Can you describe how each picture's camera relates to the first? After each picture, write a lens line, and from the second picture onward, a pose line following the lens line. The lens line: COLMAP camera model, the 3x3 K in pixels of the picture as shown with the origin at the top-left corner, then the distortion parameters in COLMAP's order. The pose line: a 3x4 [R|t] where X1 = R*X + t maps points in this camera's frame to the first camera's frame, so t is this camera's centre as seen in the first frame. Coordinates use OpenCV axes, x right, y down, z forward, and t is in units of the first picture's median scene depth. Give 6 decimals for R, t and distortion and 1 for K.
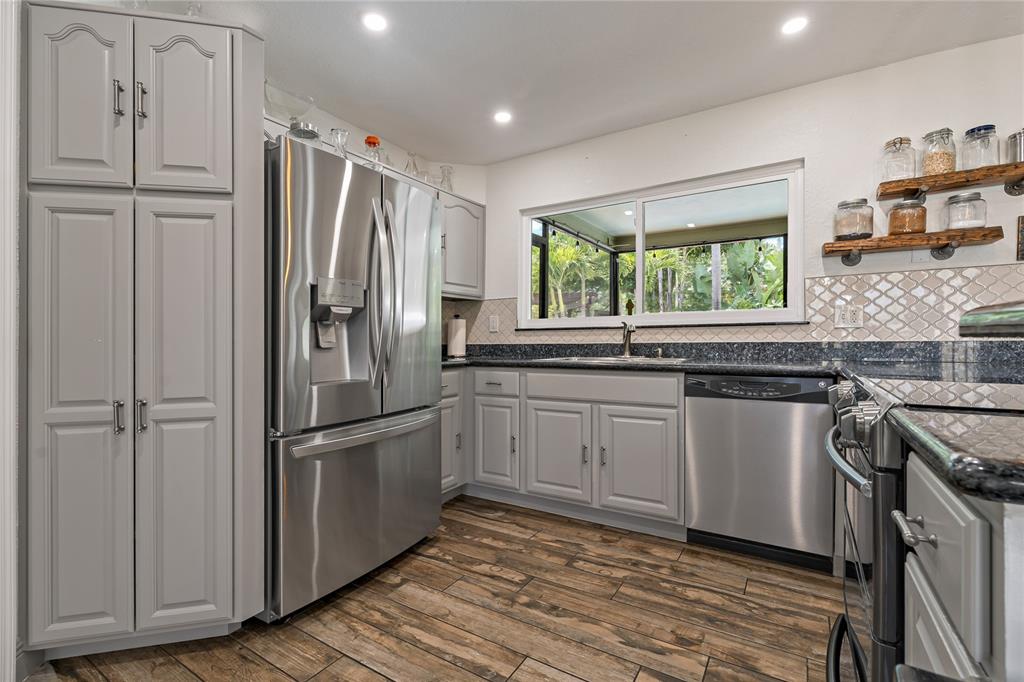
lens RADIAL K [[476.3, 0, 526.7], [0, 476.3, 329.0], [0, 0, 1]] dist [-0.000180, -0.001652]
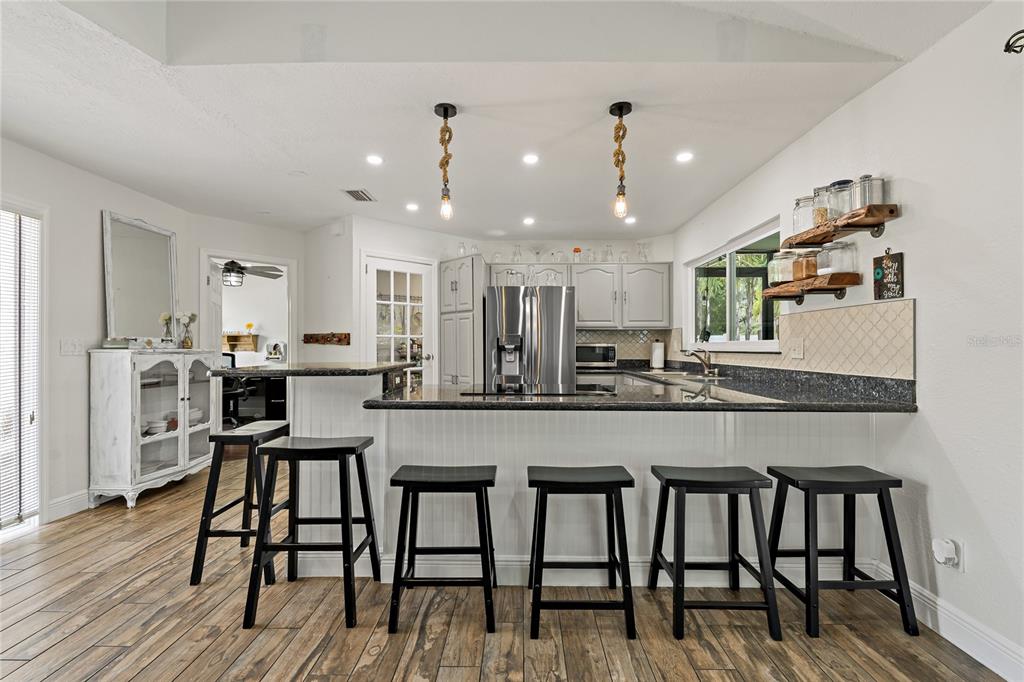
lens RADIAL K [[476.3, 0, 513.8], [0, 476.3, 334.0], [0, 0, 1]] dist [-0.000180, -0.001652]
pose [[0.513458, -0.017534, -0.857935, 1.462813], [0.021515, 0.999740, -0.007555, -0.074650], [0.857845, -0.014579, 0.513702, -0.221200]]
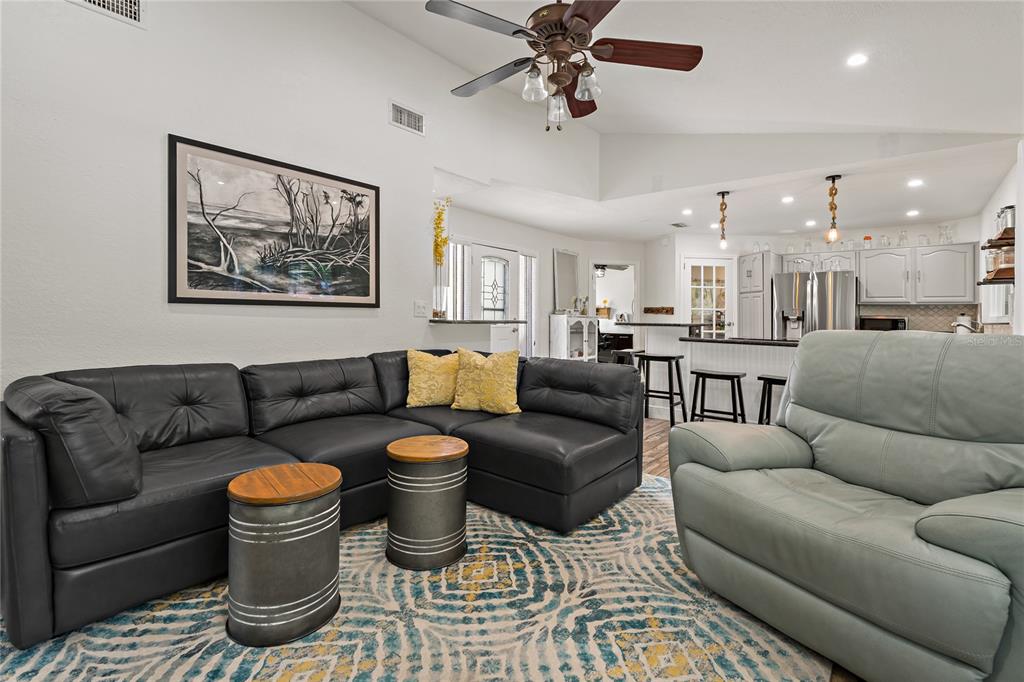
lens RADIAL K [[476.3, 0, 480.4], [0, 476.3, 307.3], [0, 0, 1]] dist [-0.000180, -0.001652]
pose [[-0.179406, -0.016148, -0.983642, 3.111370], [0.009630, 0.999789, -0.018169, -0.057539], [0.983728, -0.012732, -0.179213, -0.556993]]
